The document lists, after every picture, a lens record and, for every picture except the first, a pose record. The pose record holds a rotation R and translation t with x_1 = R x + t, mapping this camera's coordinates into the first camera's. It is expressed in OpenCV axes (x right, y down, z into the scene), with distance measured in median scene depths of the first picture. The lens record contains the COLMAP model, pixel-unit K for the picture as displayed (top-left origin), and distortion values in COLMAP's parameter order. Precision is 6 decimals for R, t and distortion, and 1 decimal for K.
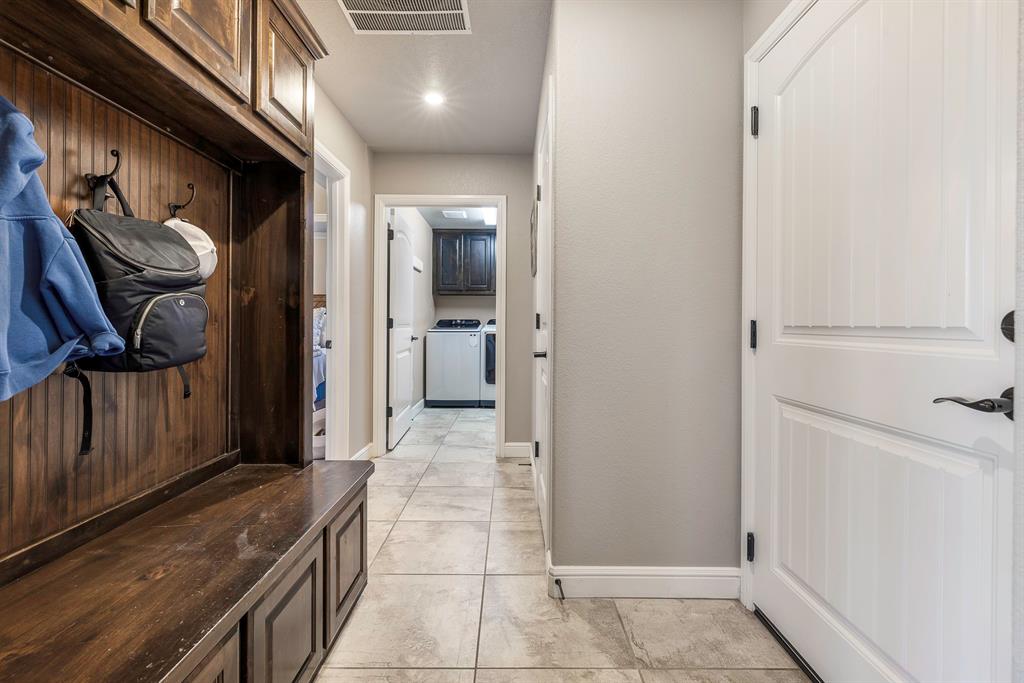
lens RADIAL K [[434.0, 0, 510.6], [0, 434.0, 324.4], [0, 0, 1]] dist [-0.000378, 0.000045]
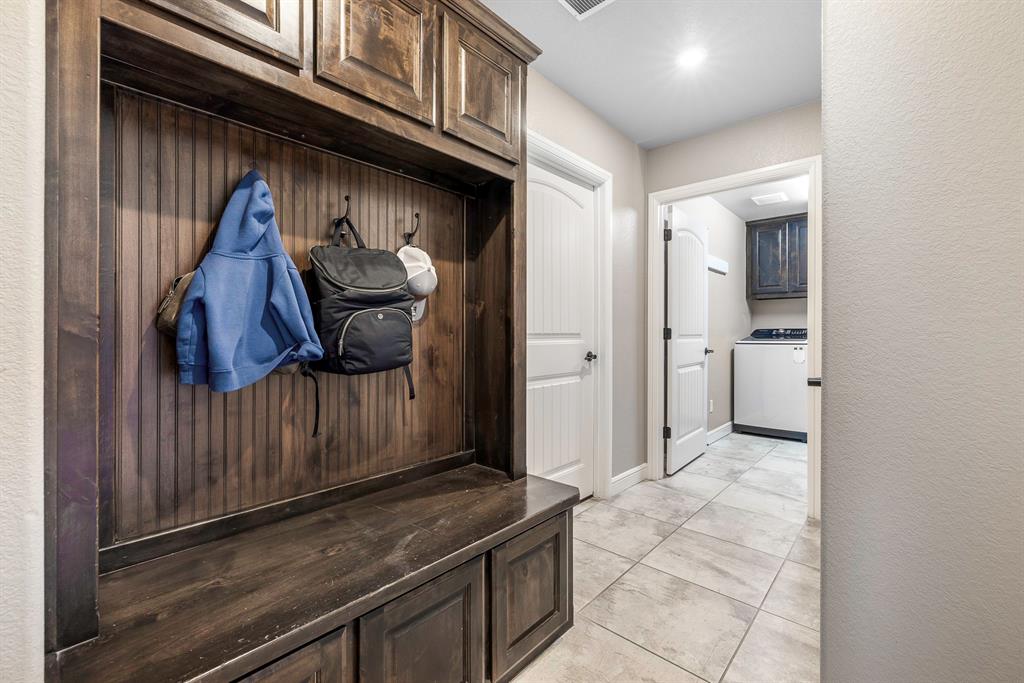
lens RADIAL K [[431.6, 0, 511.7], [0, 431.6, 333.7], [0, 0, 1]] dist [-0.001212, 0.000293]
pose [[0.740077, -0.004431, -0.672507, 0.190626], [0.002172, 0.999989, -0.004198, 0.000799], [0.672518, 0.001646, 0.740079, 0.281635]]
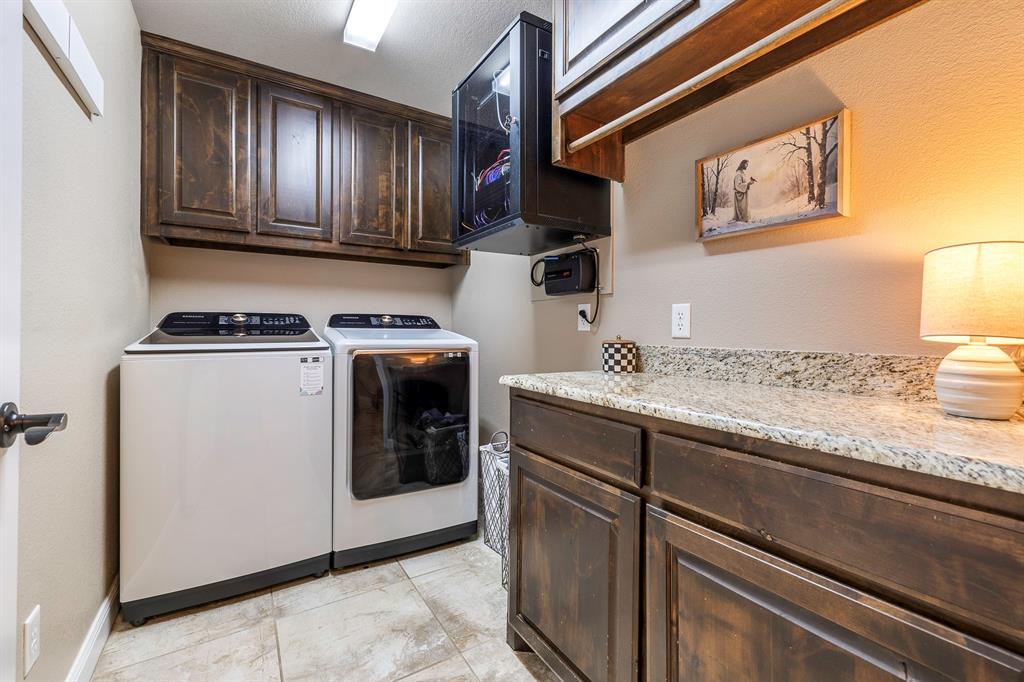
lens RADIAL K [[431.6, 0, 511.7], [0, 431.6, 333.2], [0, 0, 1]] dist [-0.001212, 0.000293]
pose [[0.846186, -0.003555, 0.532876, -0.473675], [0.000503, 0.999983, 0.005872, 0.012666], [-0.532888, -0.004700, 0.846173, 2.322722]]
